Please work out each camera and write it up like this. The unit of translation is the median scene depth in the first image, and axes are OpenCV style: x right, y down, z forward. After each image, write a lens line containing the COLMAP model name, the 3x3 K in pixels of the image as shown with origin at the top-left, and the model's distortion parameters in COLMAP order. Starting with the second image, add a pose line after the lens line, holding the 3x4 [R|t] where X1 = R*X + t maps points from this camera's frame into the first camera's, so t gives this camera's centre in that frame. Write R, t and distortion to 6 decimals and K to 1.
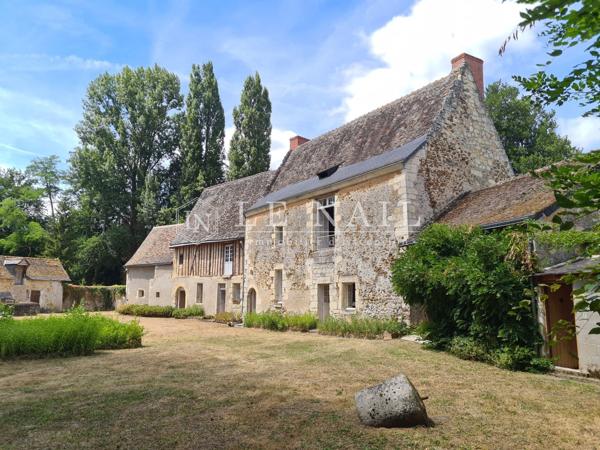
lens RADIAL K [[482.5, 0, 300.0], [0, 482.5, 225.0], [0, 0, 1]] dist [0.076033, -0.117596]
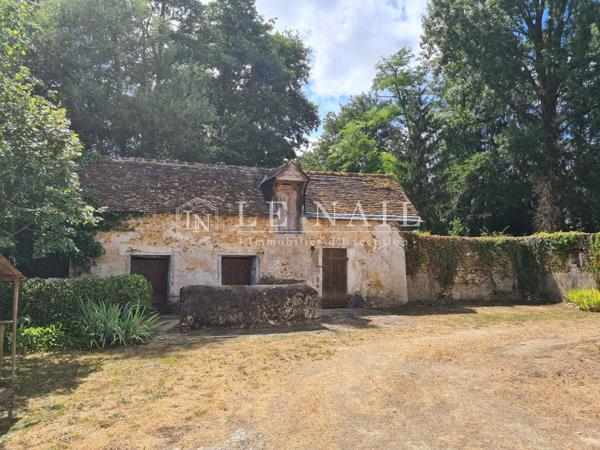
lens RADIAL K [[482.5, 0, 300.0], [0, 482.5, 225.0], [0, 0, 1]] dist [0.076033, -0.117596]
pose [[0.717162, -0.078463, -0.692476, -0.267480], [0.113704, 0.993501, 0.005186, 0.100190], [0.687569, -0.082456, 0.721423, 0.639749]]
